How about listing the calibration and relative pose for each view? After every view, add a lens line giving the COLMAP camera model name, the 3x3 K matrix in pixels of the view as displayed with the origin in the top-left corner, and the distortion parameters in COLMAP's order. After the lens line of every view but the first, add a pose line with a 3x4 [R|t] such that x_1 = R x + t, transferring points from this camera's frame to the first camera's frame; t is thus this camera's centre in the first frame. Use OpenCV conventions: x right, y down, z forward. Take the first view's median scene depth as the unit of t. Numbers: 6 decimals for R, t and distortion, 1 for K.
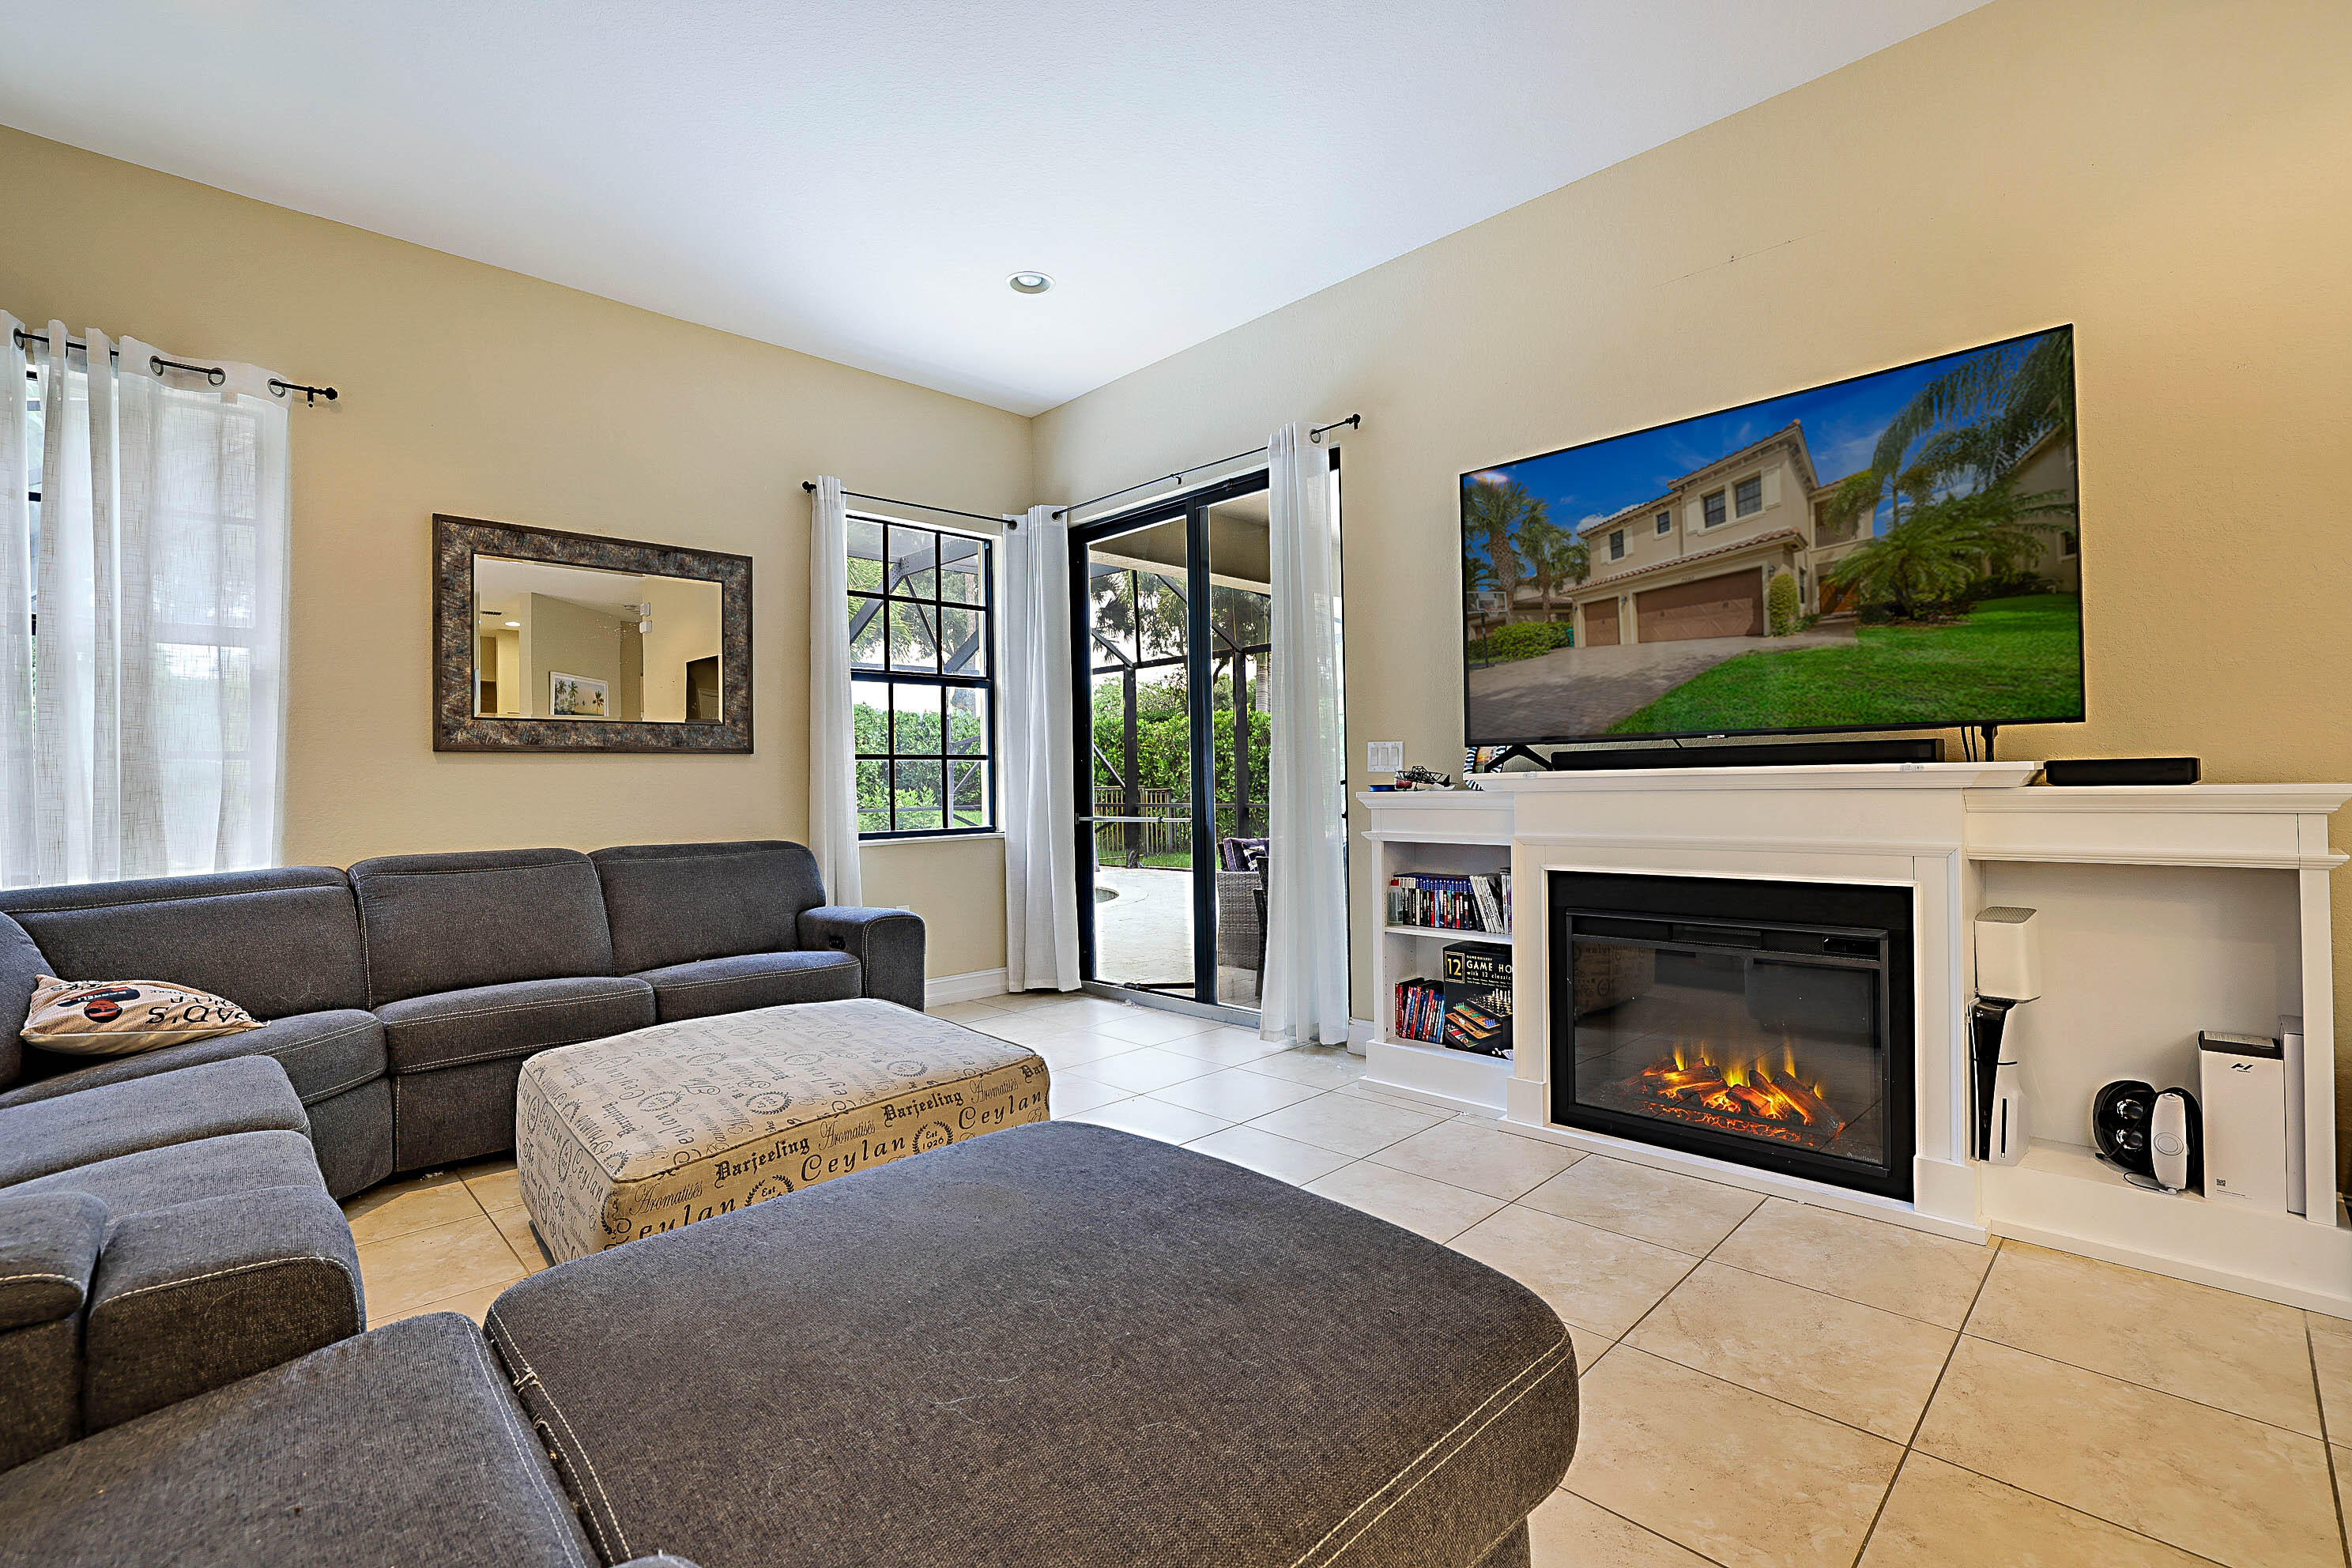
lens RADIAL K [[1018.8, 0, 1123.7], [0, 1018.8, 772.4], [0, 0, 1]] dist [0.000639, 0.000445]
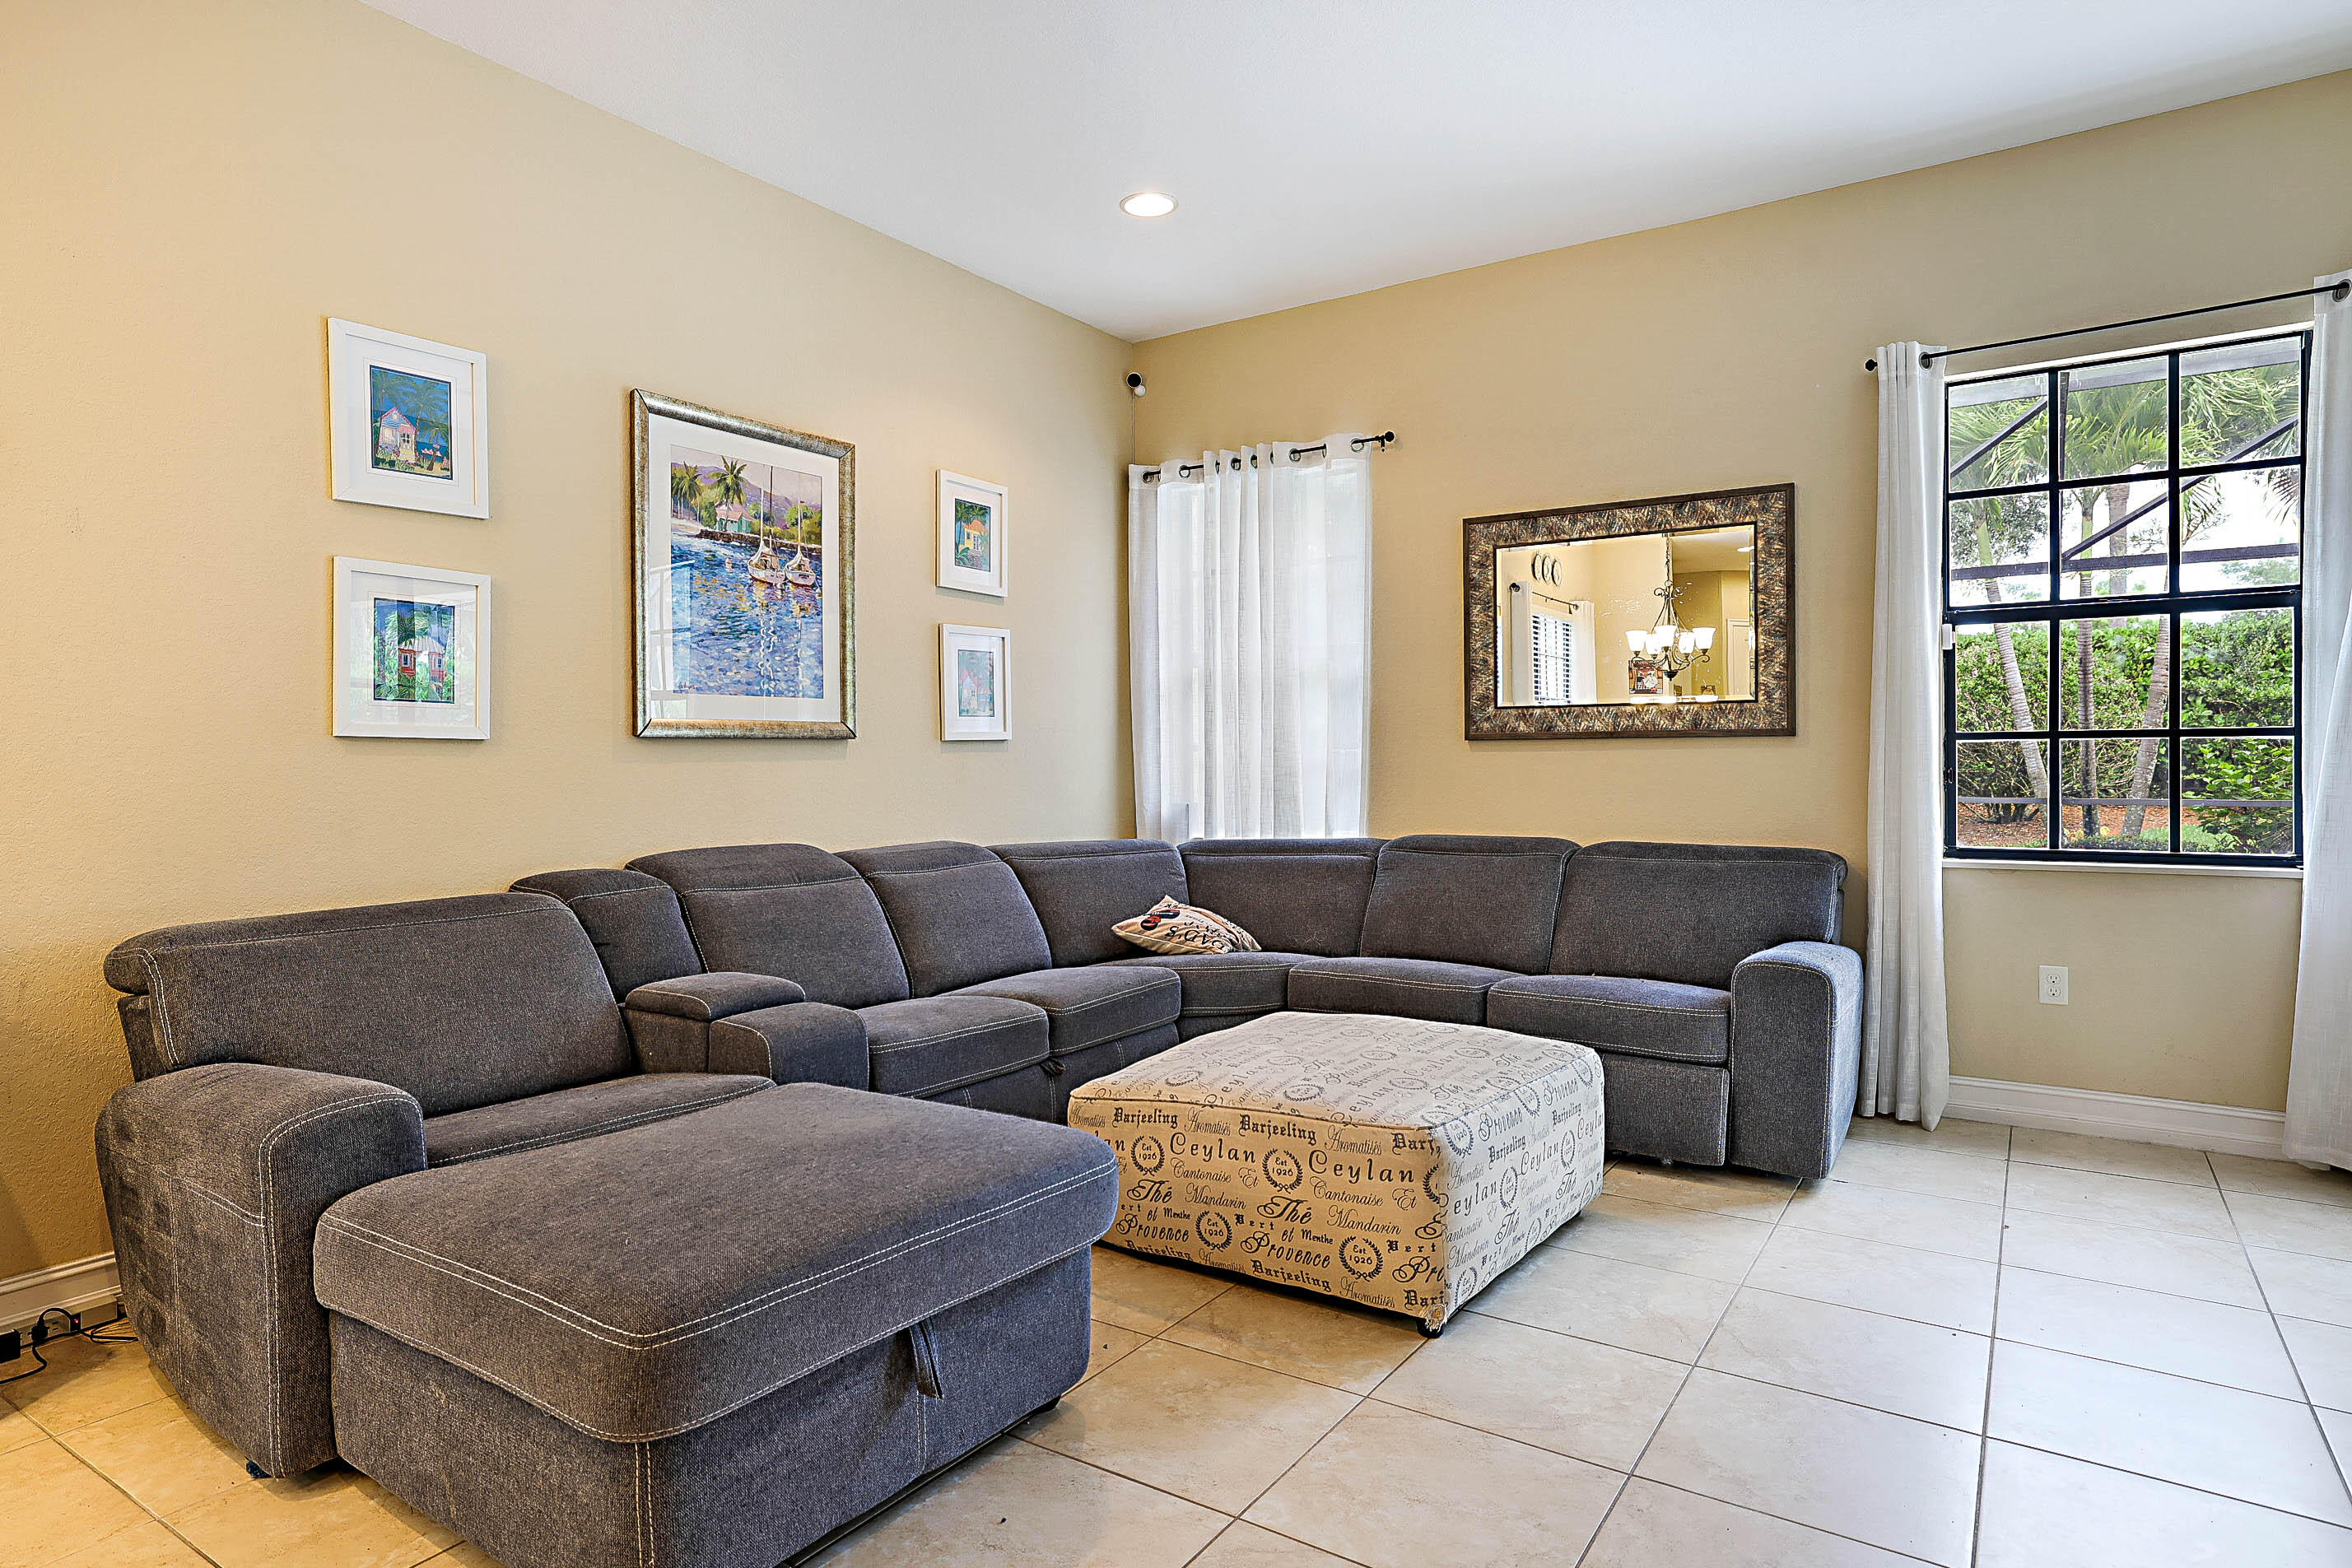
lens RADIAL K [[1275.2, 0, 1176.0], [0, 1275.2, 784.0], [0, 0, 1]] dist [-0.009950, 0.000001]
pose [[0.265129, 0.029417, -0.963764, 0.555009], [0.013344, 0.999327, 0.034173, -0.025542], [0.964121, -0.021920, 0.264558, 0.354281]]
